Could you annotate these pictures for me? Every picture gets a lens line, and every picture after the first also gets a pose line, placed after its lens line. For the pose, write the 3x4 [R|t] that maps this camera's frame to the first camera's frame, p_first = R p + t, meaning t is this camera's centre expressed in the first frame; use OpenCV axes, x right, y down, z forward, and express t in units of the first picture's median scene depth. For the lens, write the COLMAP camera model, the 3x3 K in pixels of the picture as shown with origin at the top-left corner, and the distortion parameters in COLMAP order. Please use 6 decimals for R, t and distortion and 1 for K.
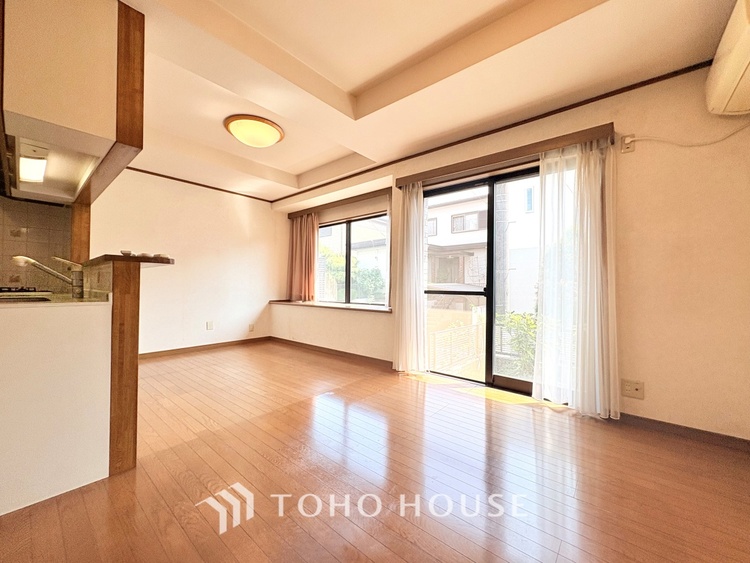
lens RADIAL K [[300.7, 0, 376.3], [0, 300.7, 282.2], [0, 0, 1]] dist [-0.000530, 0.000887]
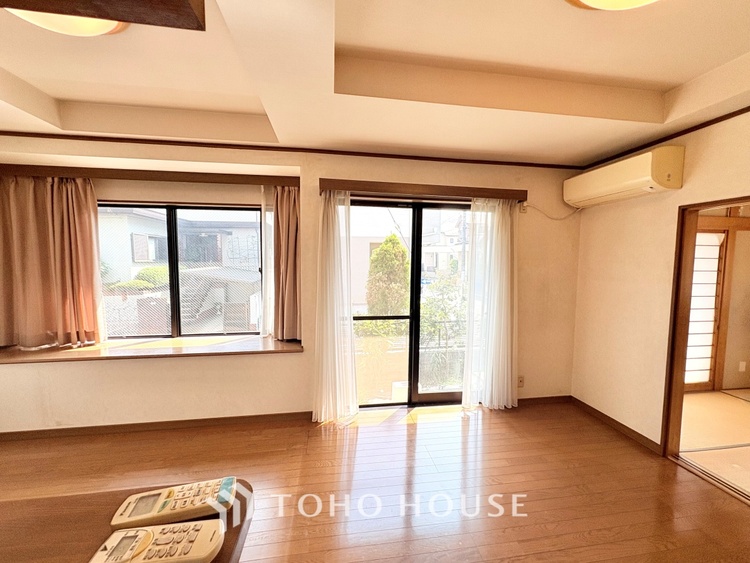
lens RADIAL K [[300.7, 0, 375.7], [0, 300.7, 282.8], [0, 0, 1]] dist [-0.000530, 0.000887]
pose [[0.660914, -0.057927, 0.748223, -0.336114], [-0.009706, 0.996273, 0.085705, -0.120578], [-0.750399, -0.063906, 0.657889, 0.312290]]
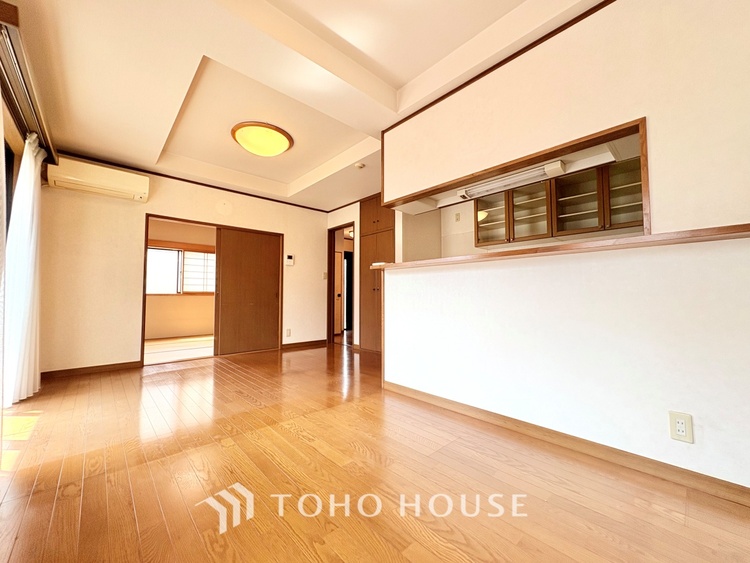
lens RADIAL K [[300.7, 0, 375.5], [0, 300.7, 281.7], [0, 0, 1]] dist [-0.000530, 0.000887]
pose [[-0.992016, -0.000764, 0.126110, -0.377905], [-0.008152, 0.998279, -0.058075, 0.040132], [-0.125849, -0.058639, -0.990315, 1.068393]]
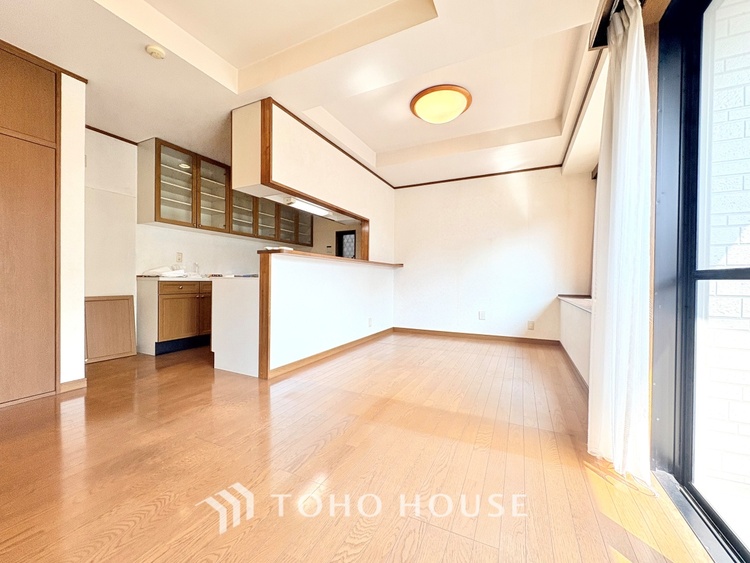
lens RADIAL K [[300.7, 0, 375.2], [0, 300.7, 281.6], [0, 0, 1]] dist [-0.000530, 0.000887]
pose [[0.241348, 0.001087, -0.970438, 0.354818], [0.002065, 0.999997, 0.001633, 0.032729], [0.970436, -0.002398, 0.241345, 0.454565]]
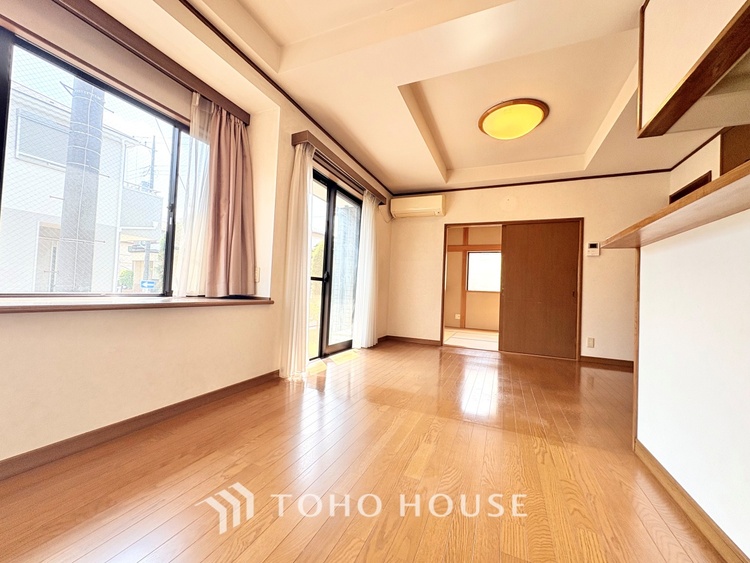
lens RADIAL K [[300.7, 0, 374.8], [0, 300.7, 282.5], [0, 0, 1]] dist [-0.000530, 0.000887]
pose [[-0.287757, 0.006134, 0.957684, -0.587906], [-0.055297, 0.998205, -0.023009, 0.047856], [-0.956106, -0.059578, -0.286901, 0.834285]]
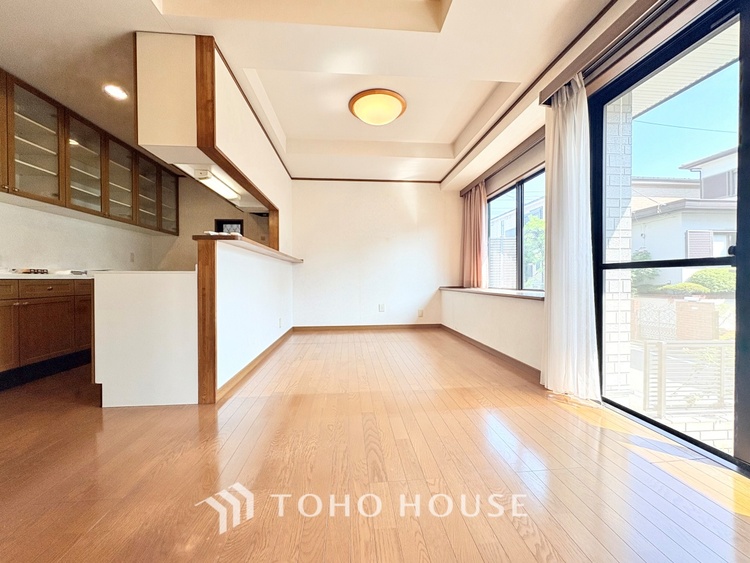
lens RADIAL K [[300.7, 0, 375.4], [0, 300.7, 282.4], [0, 0, 1]] dist [-0.000530, 0.000887]
pose [[0.710923, -0.002897, -0.703264, 0.216544], [0.016581, 0.999783, 0.012643, 0.040722], [0.703075, -0.020649, 0.710816, 0.227823]]
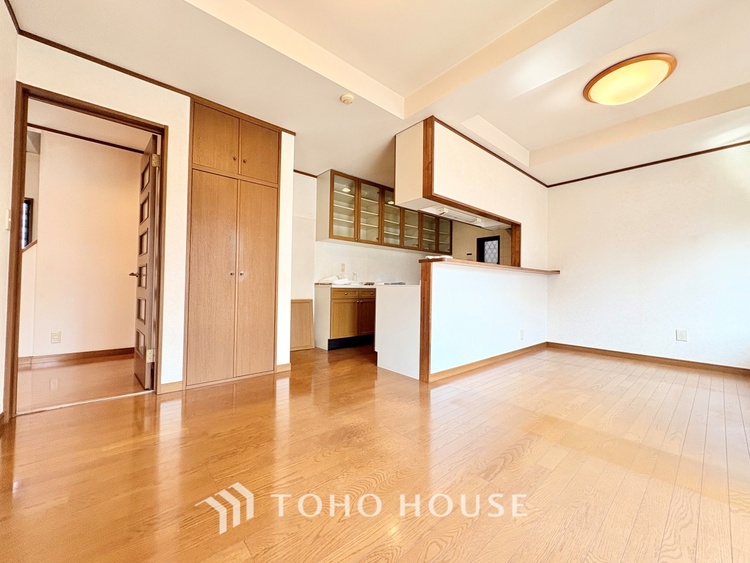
lens RADIAL K [[300.7, 0, 374.2], [0, 300.7, 282.1], [0, 0, 1]] dist [-0.000530, 0.000887]
pose [[-0.156084, -0.024356, -0.987443, 0.362345], [-0.007491, 0.999696, -0.023474, 0.034436], [0.987715, 0.003733, -0.156219, 0.372194]]
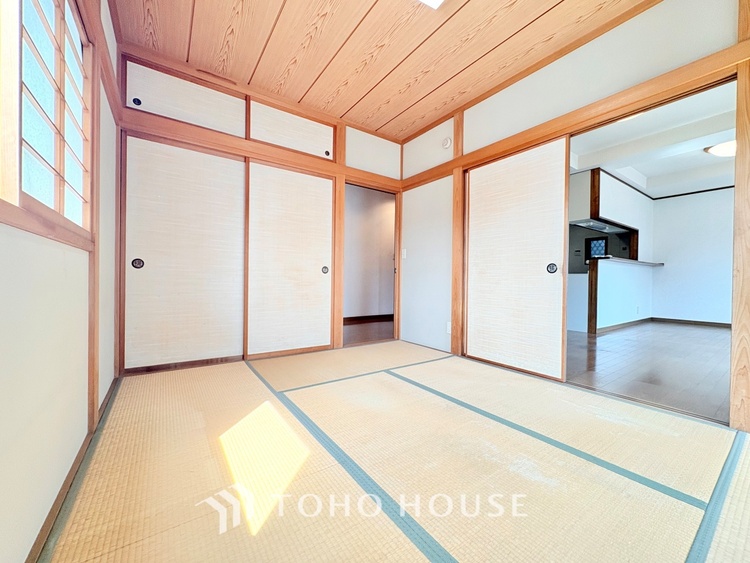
lens RADIAL K [[300.7, 0, 374.4], [0, 300.7, 282.0], [0, 0, 1]] dist [-0.000530, 0.000887]
pose [[-0.253273, -0.002589, -0.967391, 0.923938], [-0.003128, 0.999993, -0.001858, 0.058808], [0.967390, 0.002556, -0.253280, -0.104943]]
